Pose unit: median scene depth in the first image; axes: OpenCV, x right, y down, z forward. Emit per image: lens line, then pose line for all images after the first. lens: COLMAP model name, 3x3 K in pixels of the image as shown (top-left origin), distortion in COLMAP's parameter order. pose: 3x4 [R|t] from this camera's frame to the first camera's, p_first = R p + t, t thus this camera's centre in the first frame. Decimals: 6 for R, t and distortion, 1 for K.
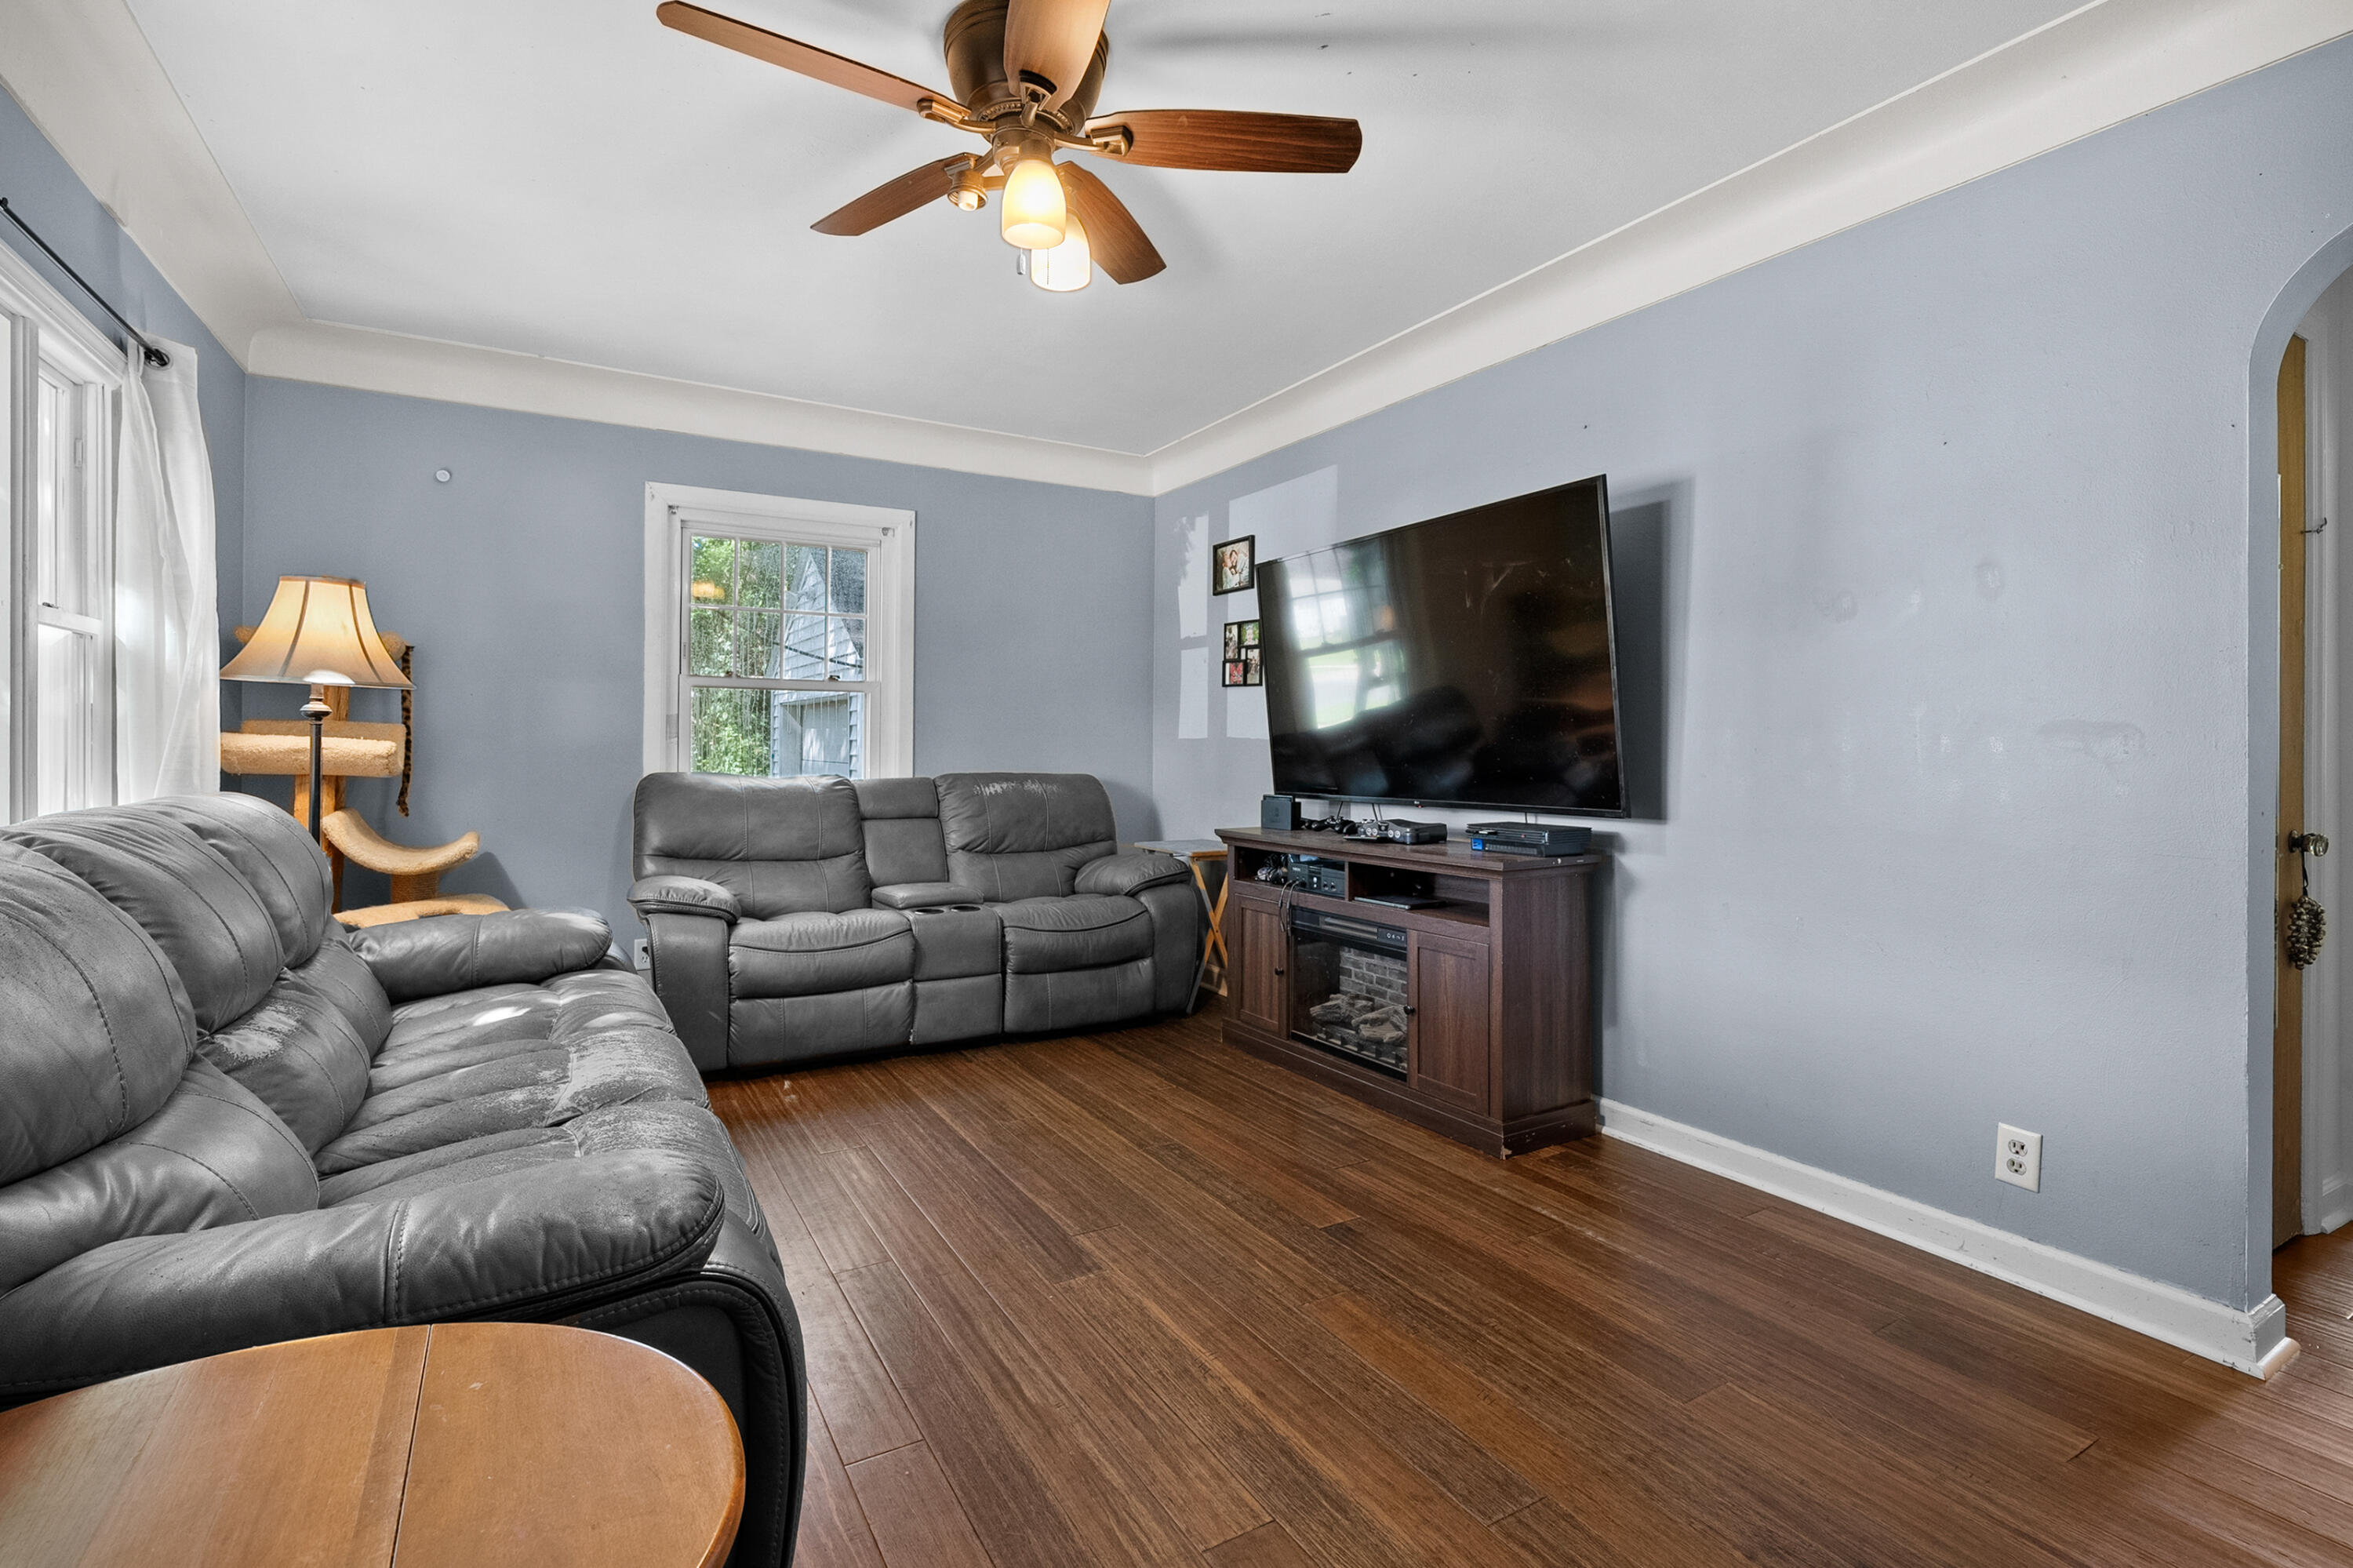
lens RADIAL K [[1078.0, 0, 1178.9], [0, 1078.0, 755.0], [0, 0, 1]] dist [-0.003572, 0.000217]
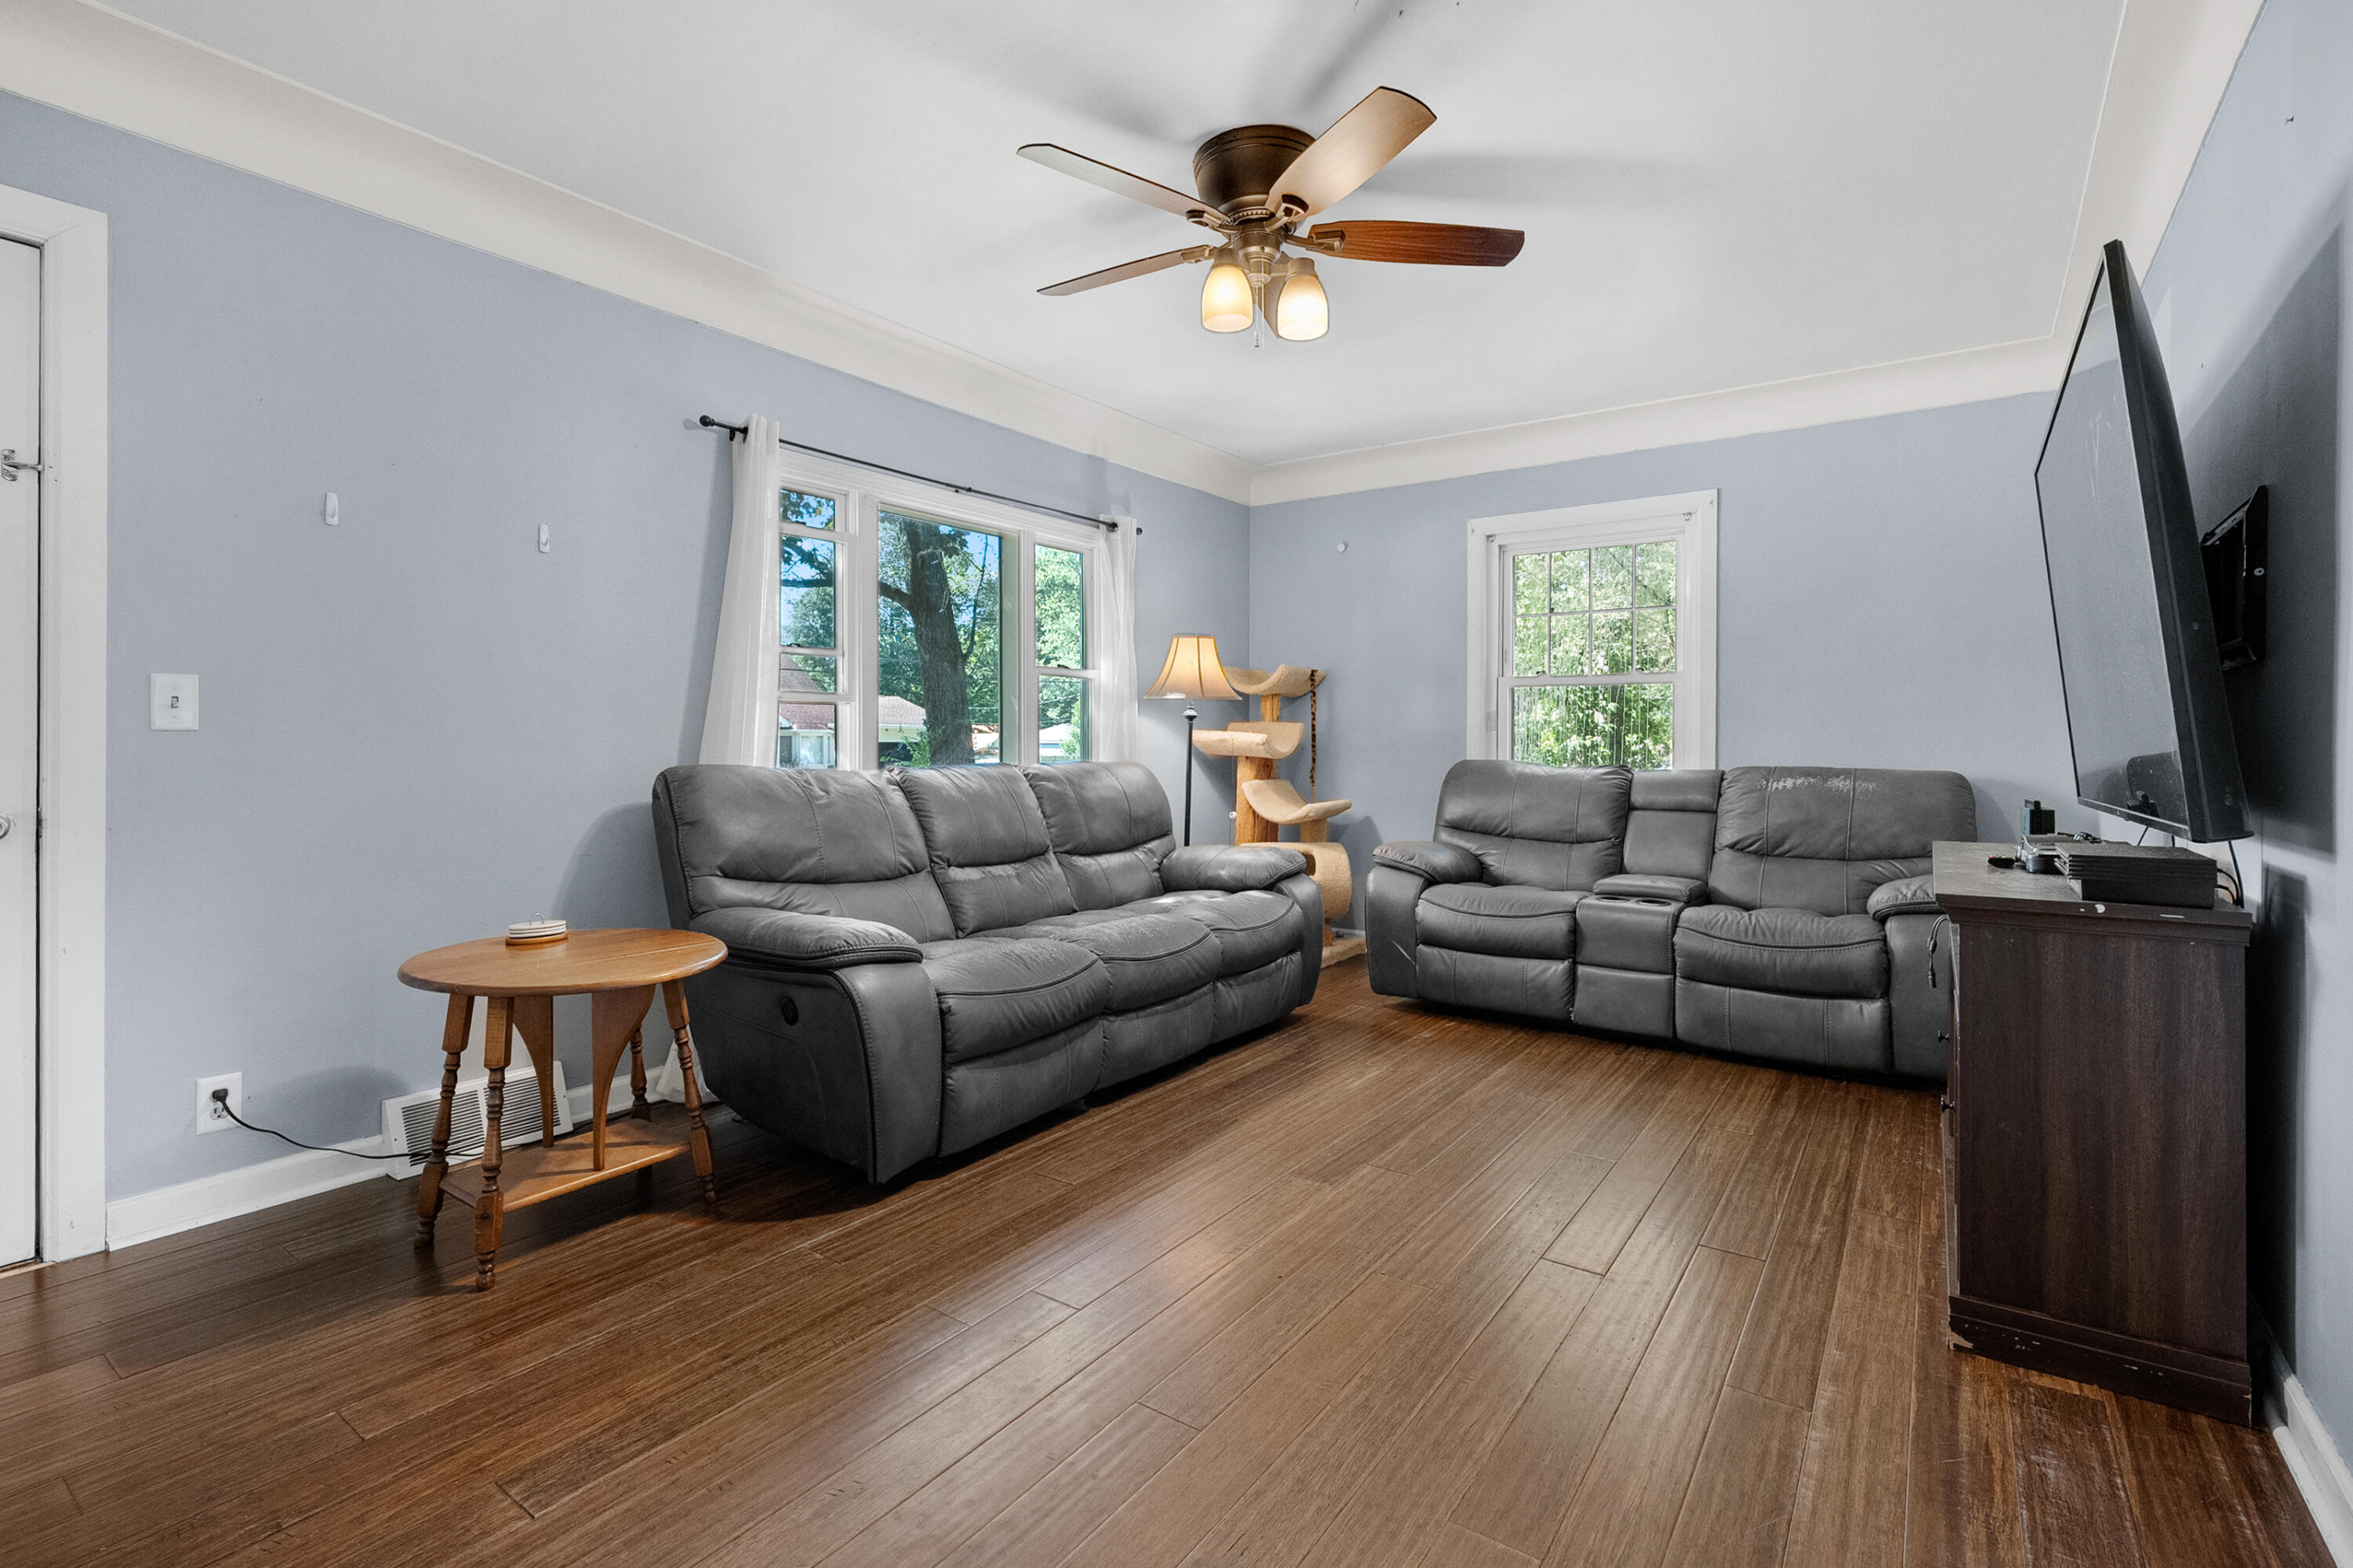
lens RADIAL K [[1078.0, 0, 1178.9], [0, 1078.0, 755.0], [0, 0, 1]] dist [-0.003572, 0.000217]
pose [[0.408705, 0.004679, -0.912655, 0.564963], [-0.010606, 0.999944, 0.000377, 0.016646], [0.912605, 0.009525, 0.408732, 0.244360]]
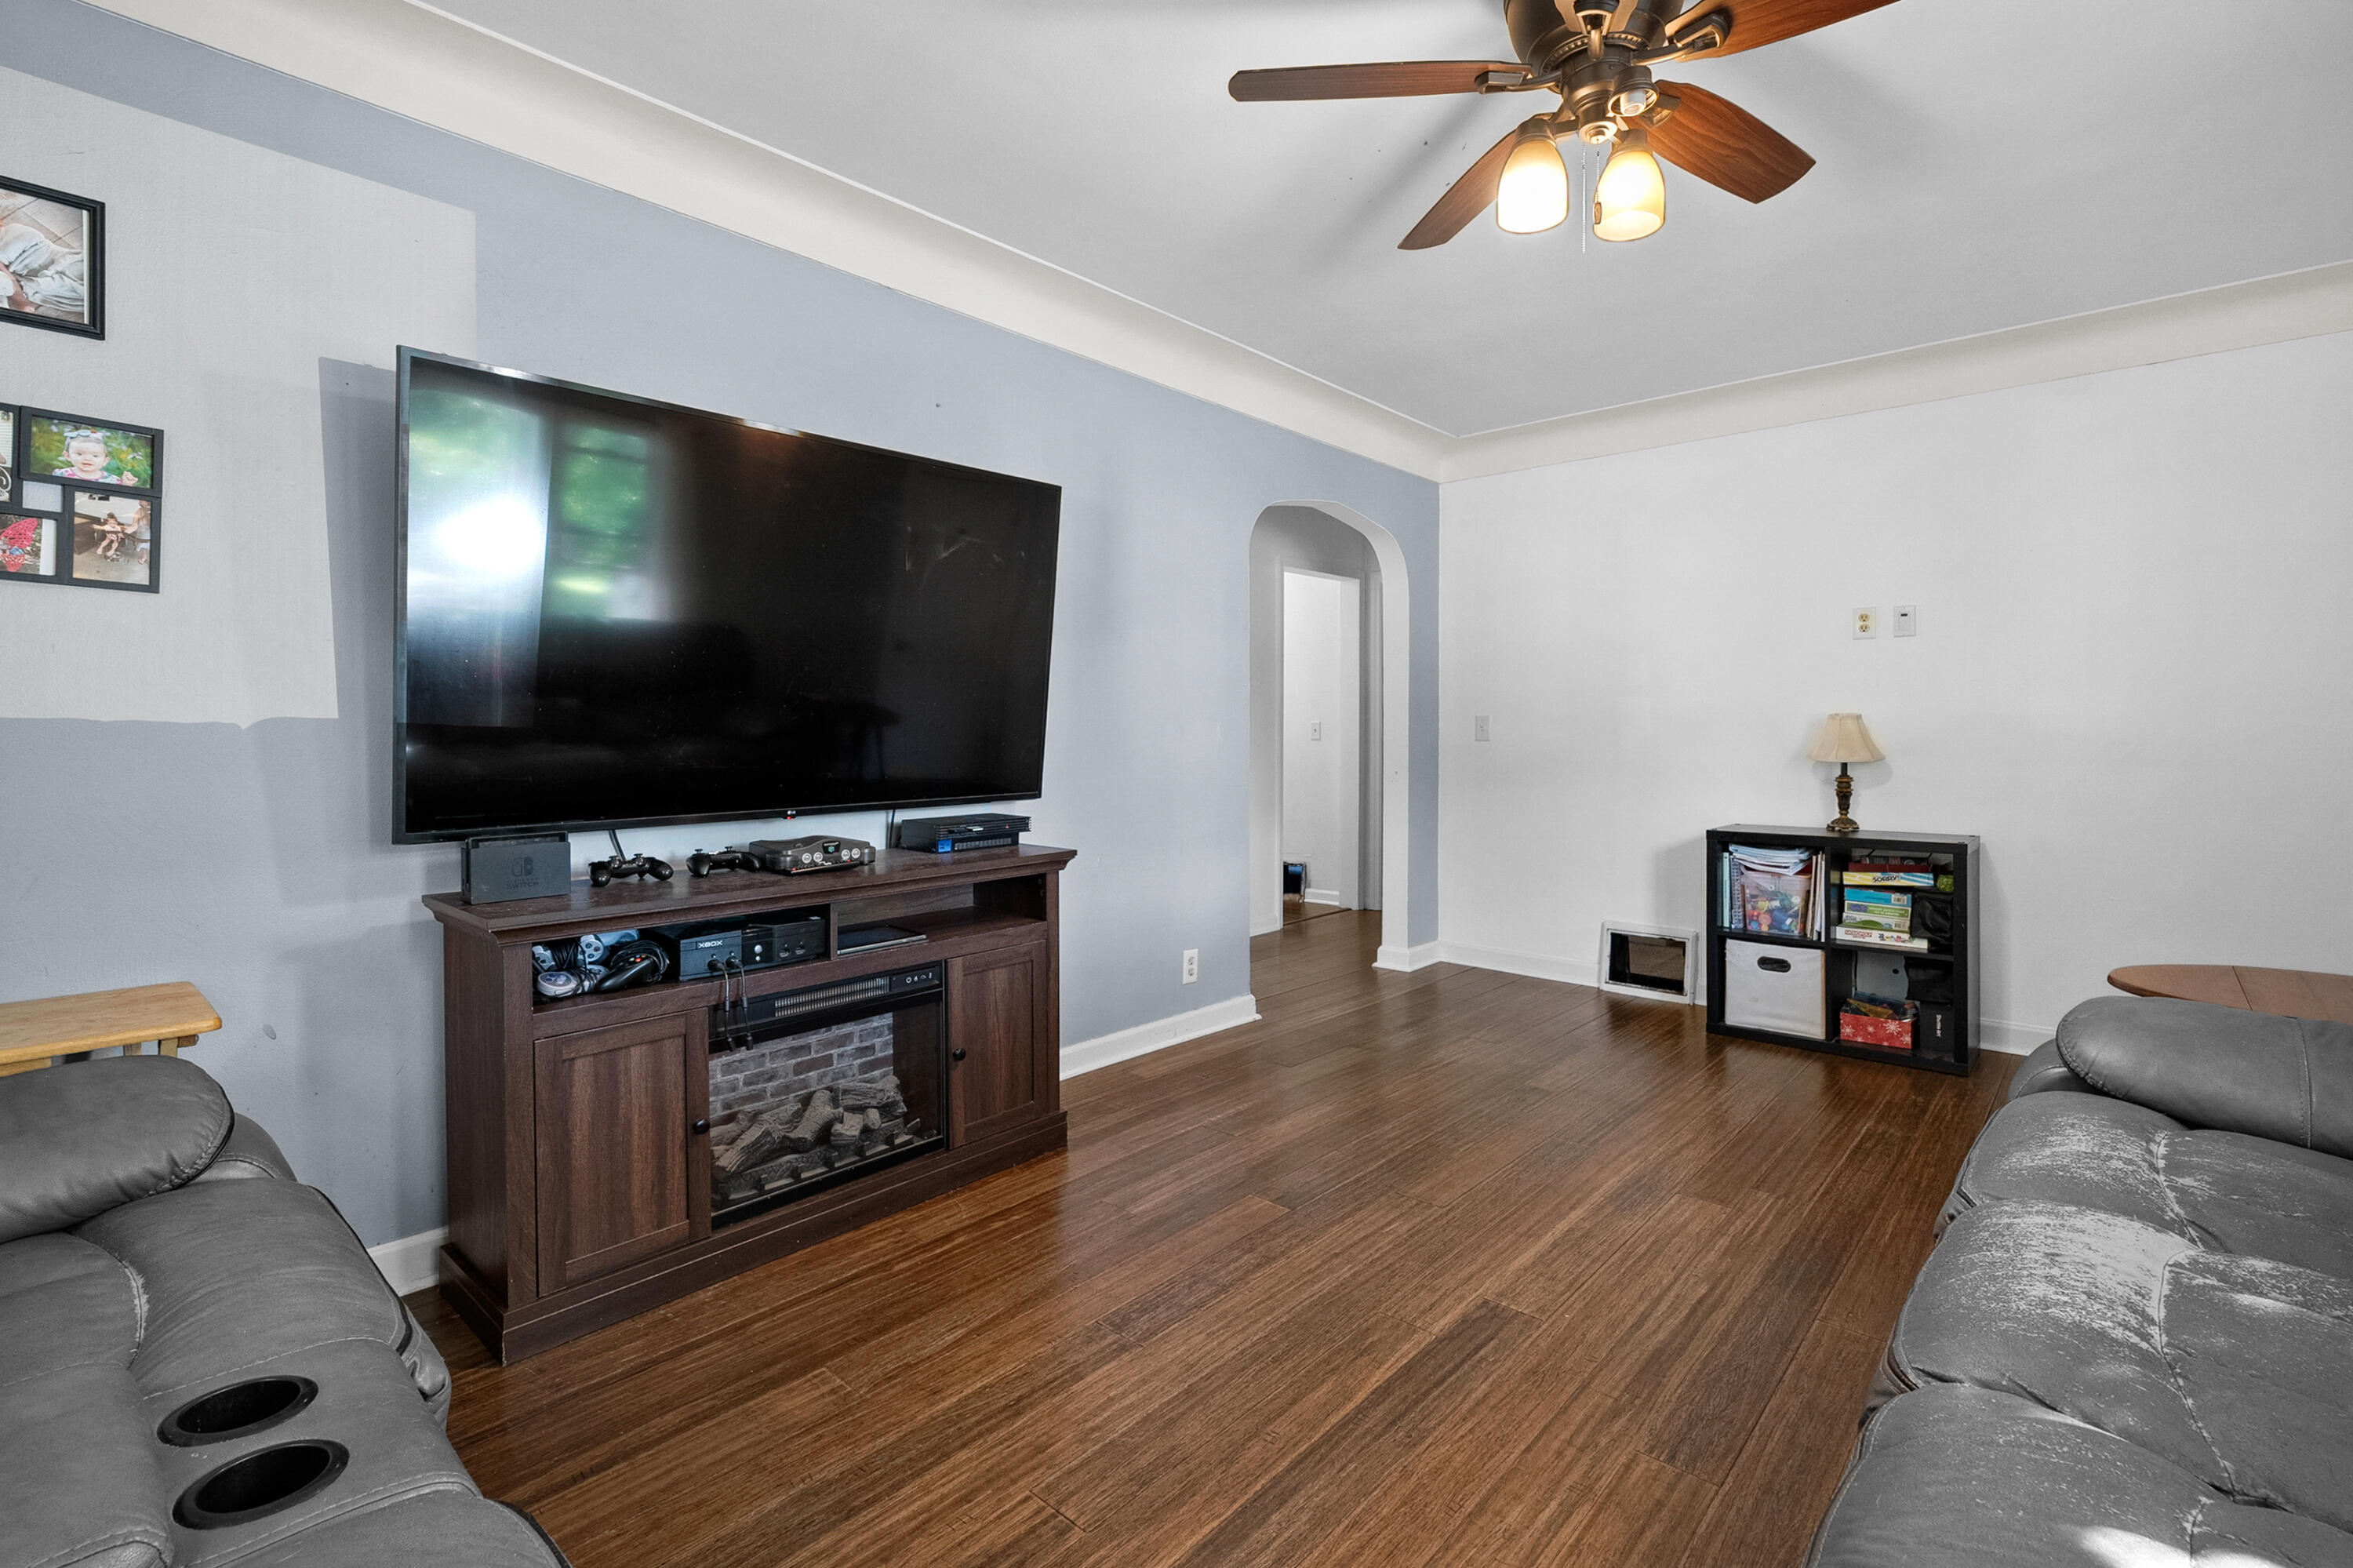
lens RADIAL K [[1080.3, 0, 1158.1], [0, 1080.3, 748.7], [0, 0, 1]] dist [-0.003853, 0.000029]
pose [[-0.288054, -0.022256, 0.957356, -0.551778], [0.005782, 0.999671, 0.024980, -0.016226], [-0.957597, 0.012731, -0.287831, 0.969292]]
